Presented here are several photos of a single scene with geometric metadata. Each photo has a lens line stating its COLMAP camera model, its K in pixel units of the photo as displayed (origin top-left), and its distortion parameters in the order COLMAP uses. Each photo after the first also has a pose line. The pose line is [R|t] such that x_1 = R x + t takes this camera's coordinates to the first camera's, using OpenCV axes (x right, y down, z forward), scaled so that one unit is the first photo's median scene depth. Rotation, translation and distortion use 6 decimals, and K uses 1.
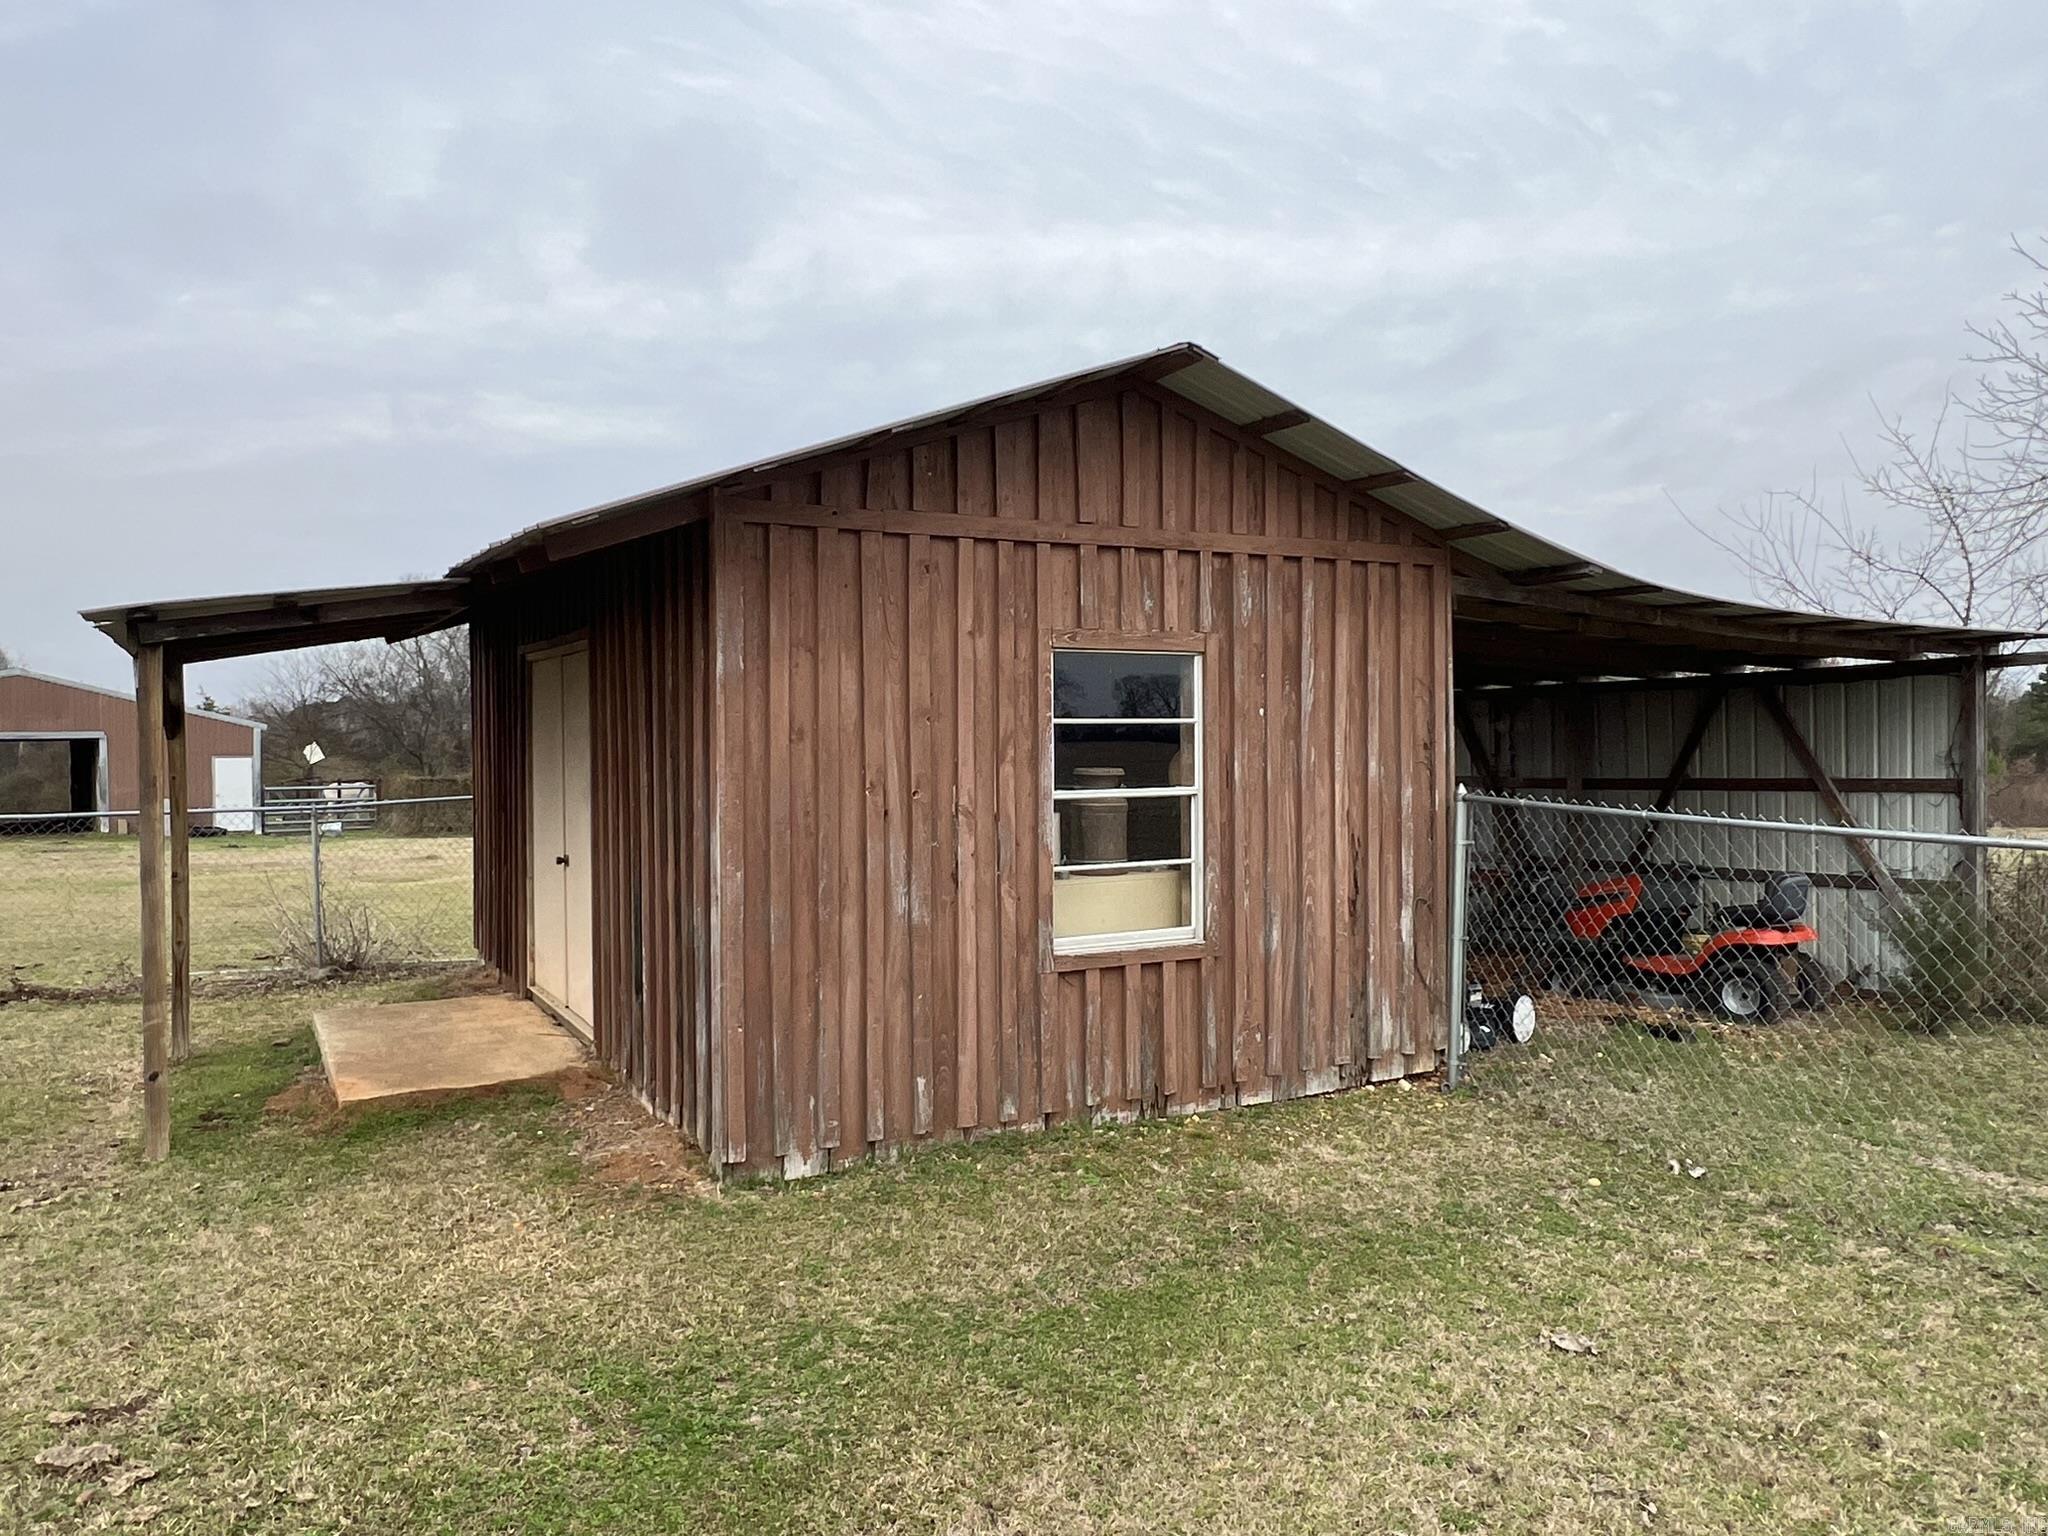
lens RADIAL K [[1379.1, 0, 1017.4], [0, 1379.1, 764.5], [0, 0, 1]] dist [-0.009982, -0.001315]
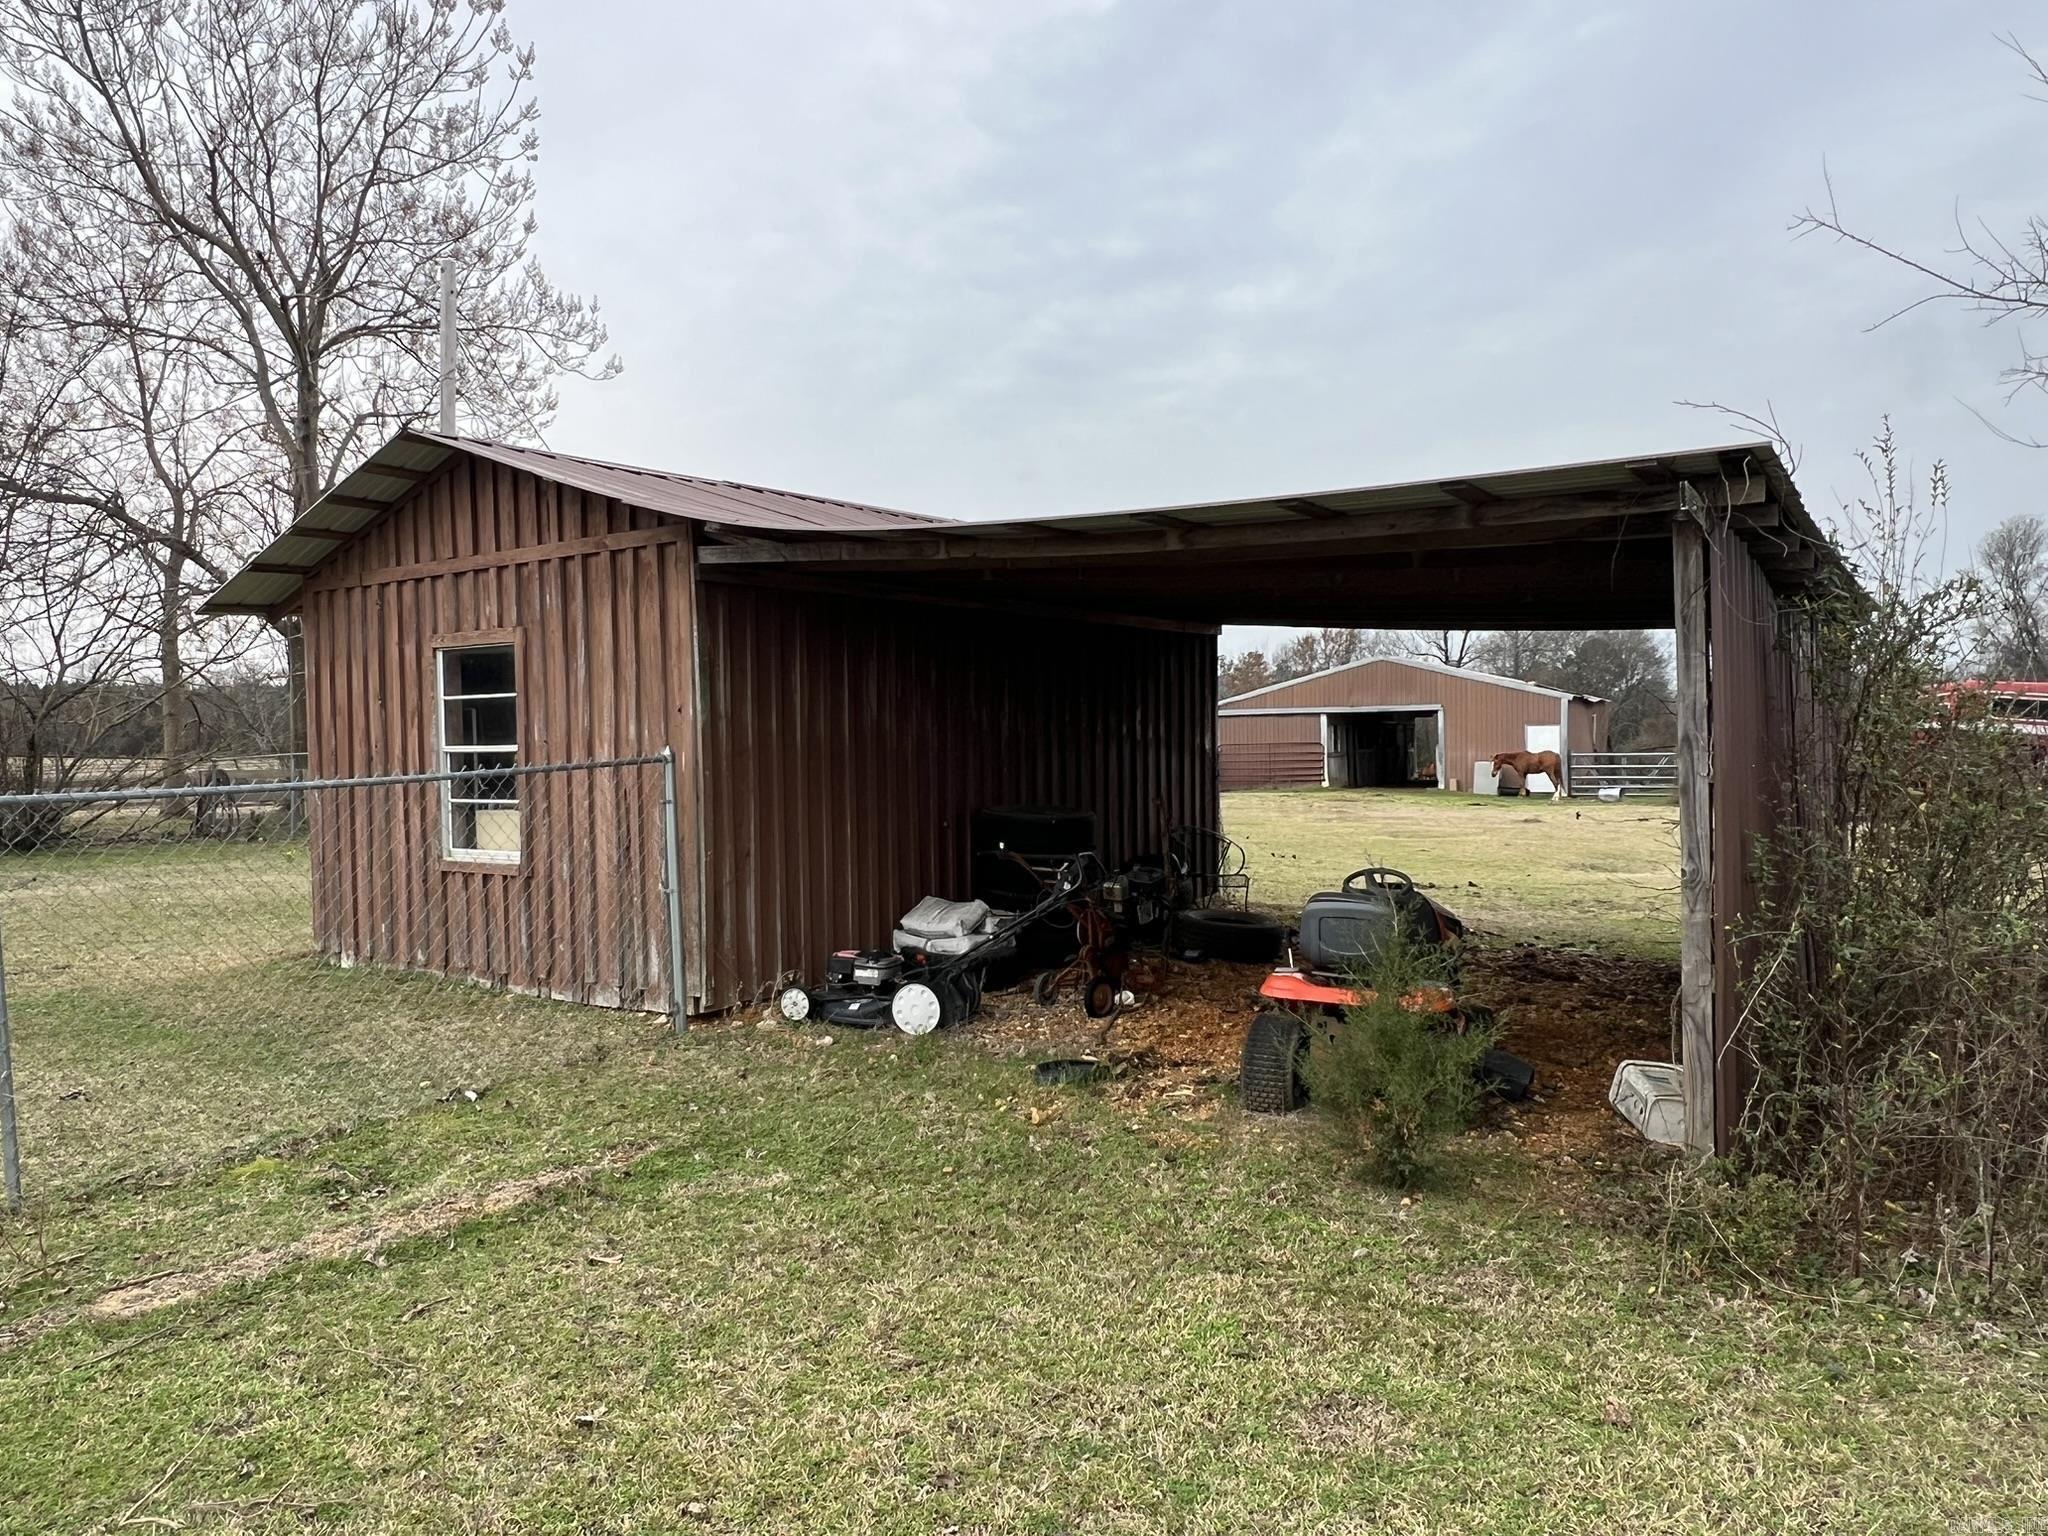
lens RADIAL K [[1379.1, 0, 1016.8], [0, 1379.1, 765.5], [0, 0, 1]] dist [-0.009982, -0.001315]
pose [[0.467916, 0.022325, -0.883491, 1.367761], [-0.001258, 0.999697, 0.024594, 0.001985], [0.883772, -0.010396, 0.467803, 0.732359]]
